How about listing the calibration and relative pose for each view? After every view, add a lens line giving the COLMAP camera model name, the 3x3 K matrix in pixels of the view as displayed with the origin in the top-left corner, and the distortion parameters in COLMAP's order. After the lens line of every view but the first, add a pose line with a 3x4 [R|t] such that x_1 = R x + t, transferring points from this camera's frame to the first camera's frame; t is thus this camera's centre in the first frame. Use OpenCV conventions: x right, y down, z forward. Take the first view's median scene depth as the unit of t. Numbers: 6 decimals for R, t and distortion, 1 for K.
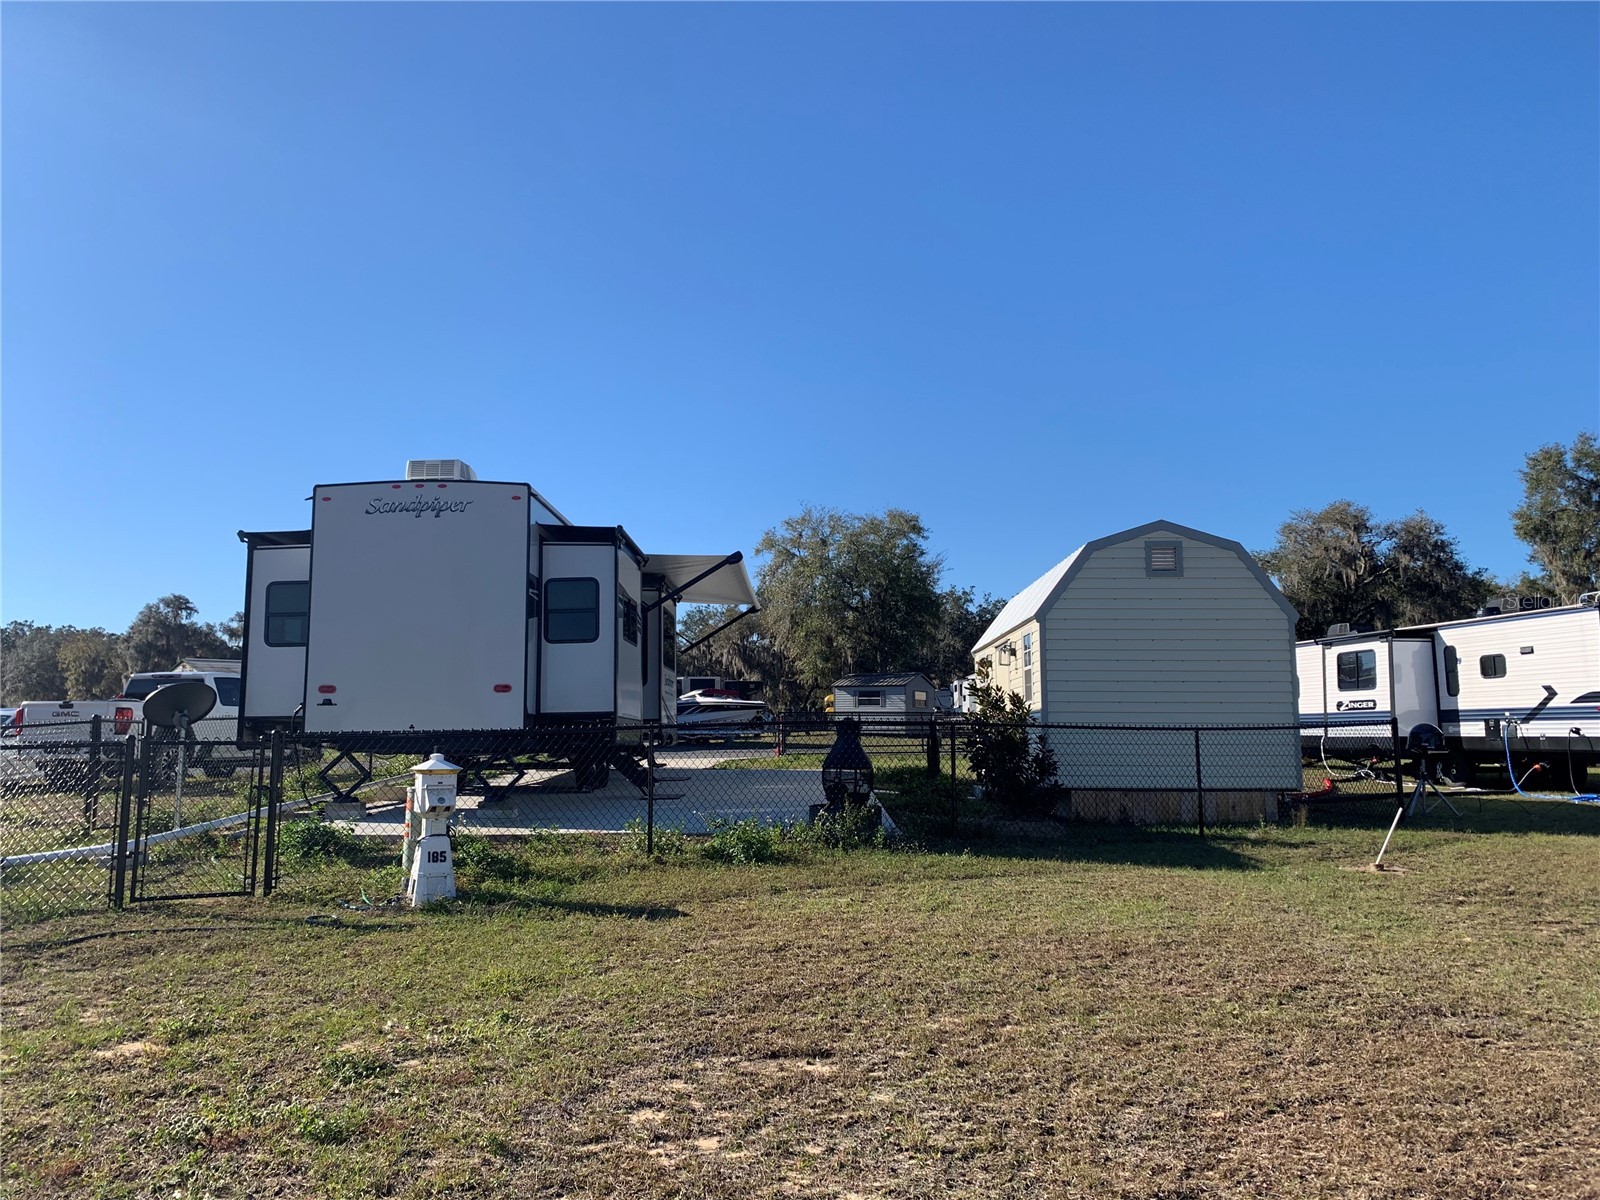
lens RADIAL K [[1209.8, 0, 793.6], [0, 1209.8, 598.2], [0, 0, 1]] dist [0.054384, 0.001937]
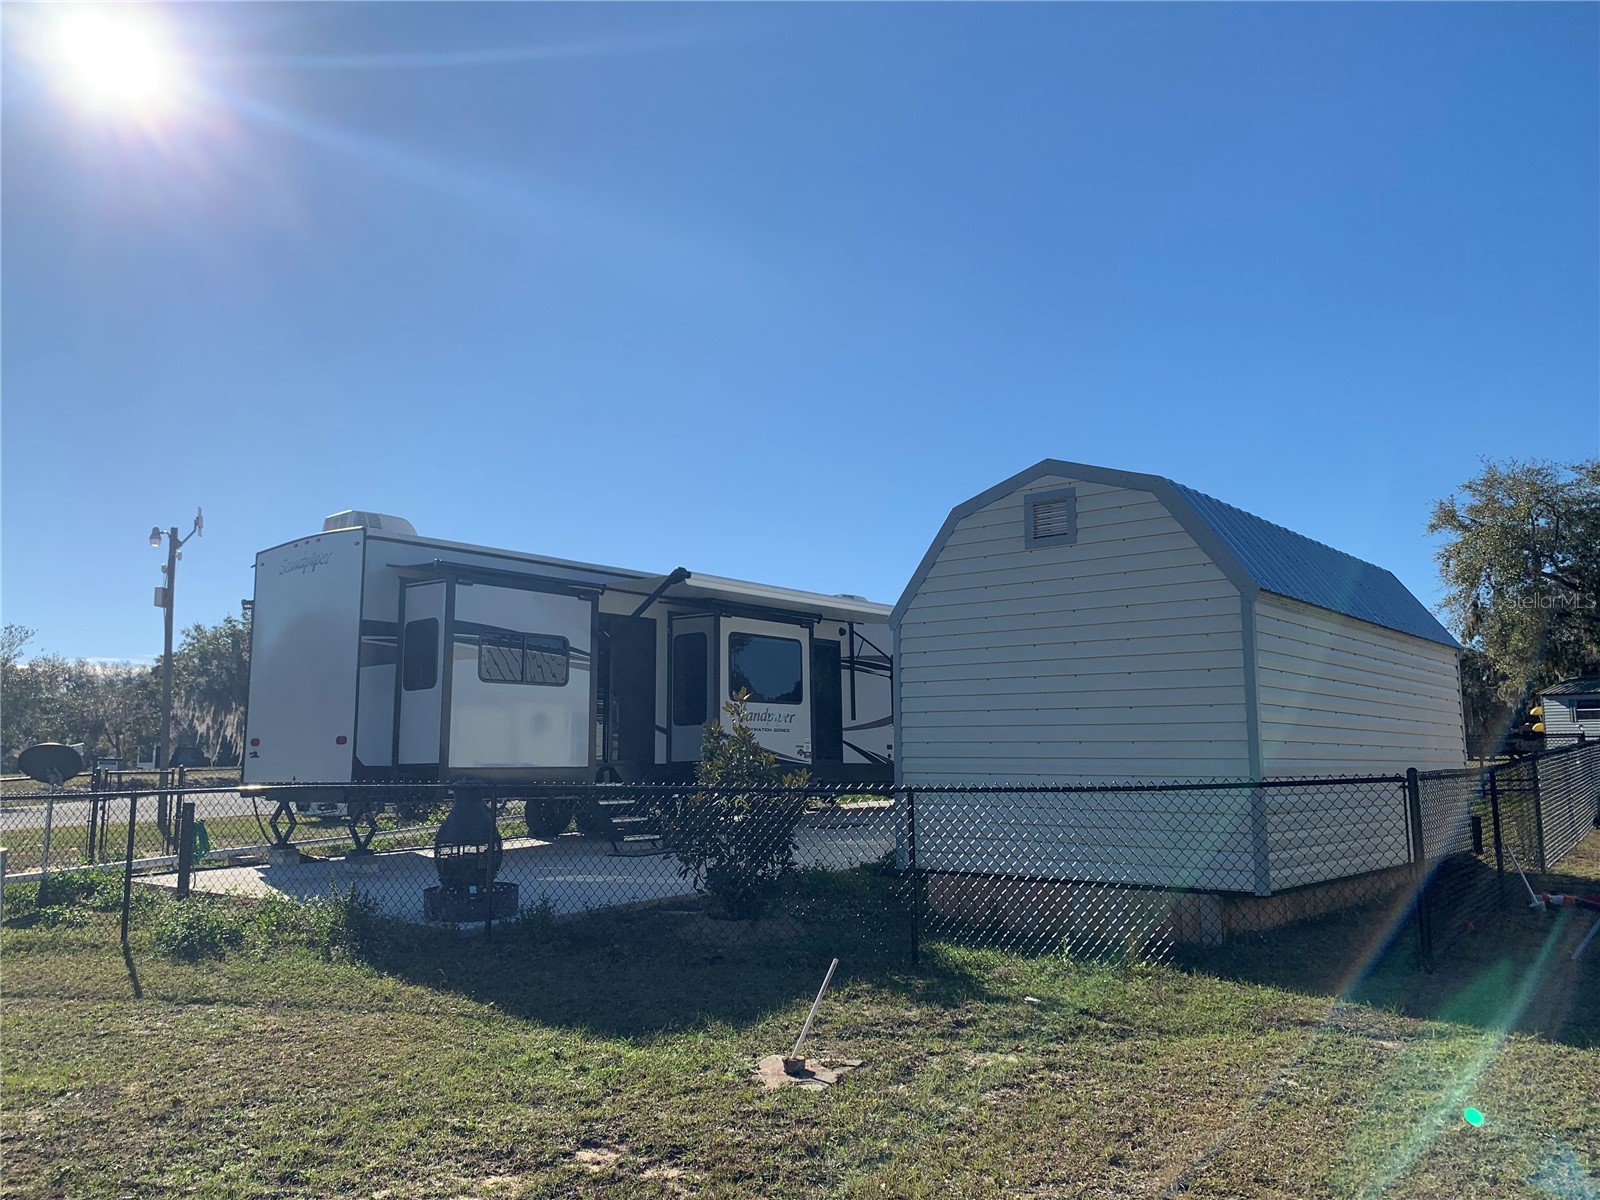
lens RADIAL K [[1209.8, 0, 793.9], [0, 1209.8, 595.2], [0, 0, 1]] dist [0.054384, 0.001937]
pose [[0.773819, -0.085720, -0.627580, 0.599108], [0.077467, 0.996170, -0.040546, 0.023627], [0.628652, -0.017241, 0.777496, 0.413659]]
